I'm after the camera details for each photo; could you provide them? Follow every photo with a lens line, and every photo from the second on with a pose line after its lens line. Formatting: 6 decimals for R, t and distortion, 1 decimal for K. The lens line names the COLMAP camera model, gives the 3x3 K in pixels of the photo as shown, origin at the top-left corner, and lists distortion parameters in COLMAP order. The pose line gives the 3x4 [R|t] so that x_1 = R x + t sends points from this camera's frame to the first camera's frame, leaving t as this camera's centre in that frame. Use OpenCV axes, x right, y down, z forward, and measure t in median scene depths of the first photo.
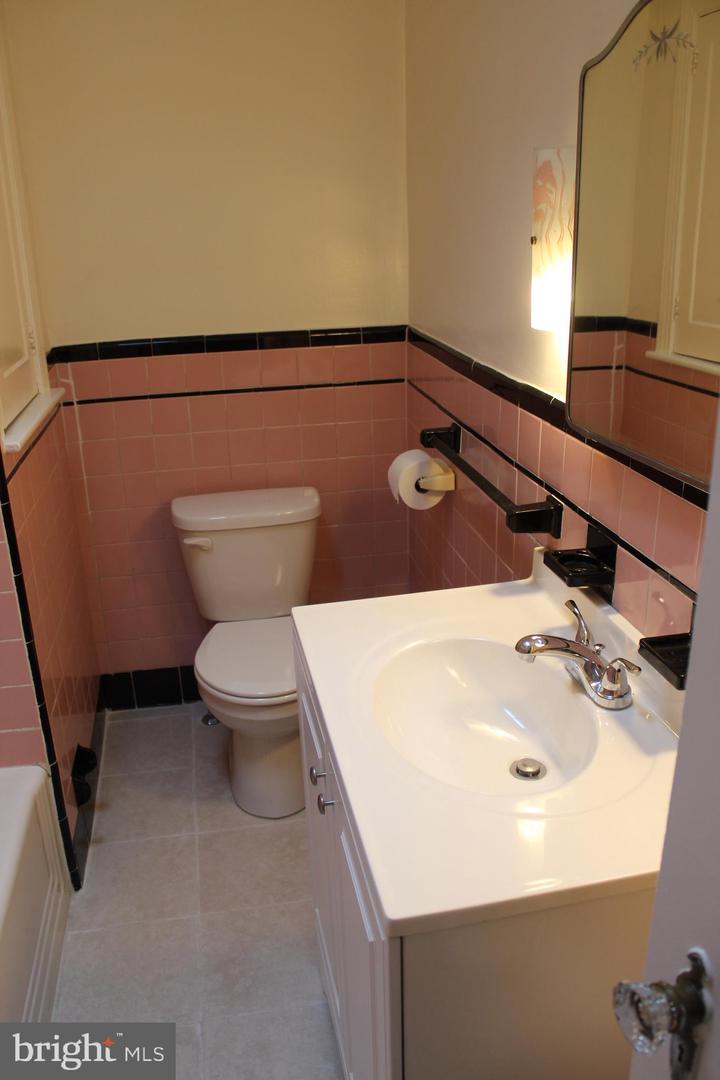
lens RADIAL K [[894.7, 0, 353.1], [0, 894.7, 547.1], [0, 0, 1]] dist [-0.141916, 0.112656]
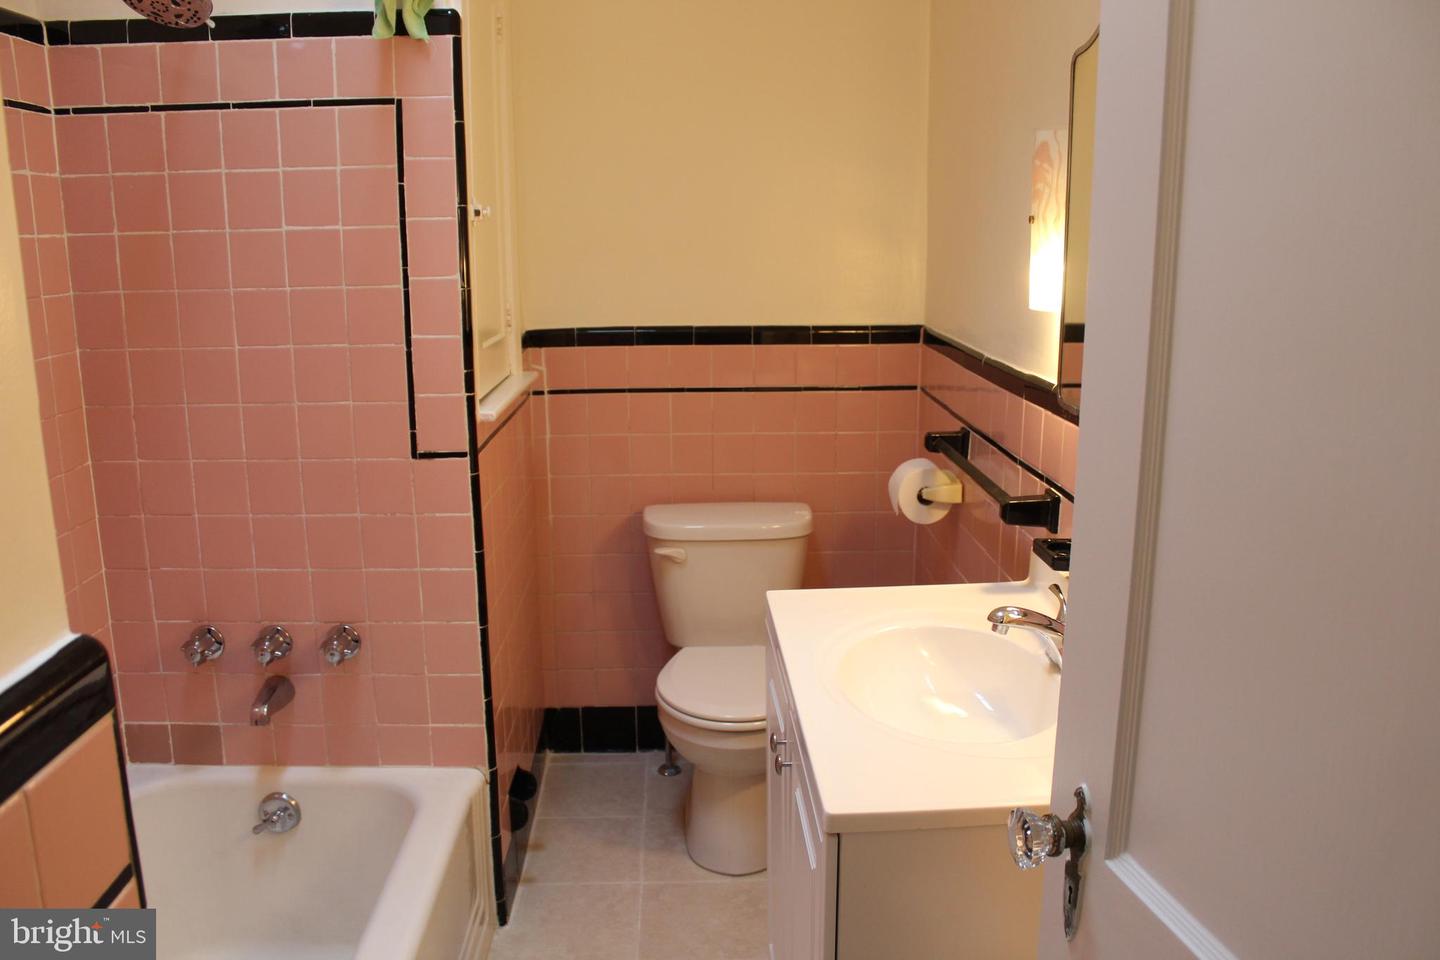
lens RADIAL K [[1192.9, 0, 725.2], [0, 1192.9, 478.8], [0, 0, 1]] dist [-0.141916, 0.112656]
pose [[0.990233, 0.053198, -0.128874, 0.031507], [-0.070919, 0.988018, -0.137081, 0.089389], [0.120037, 0.144882, 0.982141, -0.184865]]
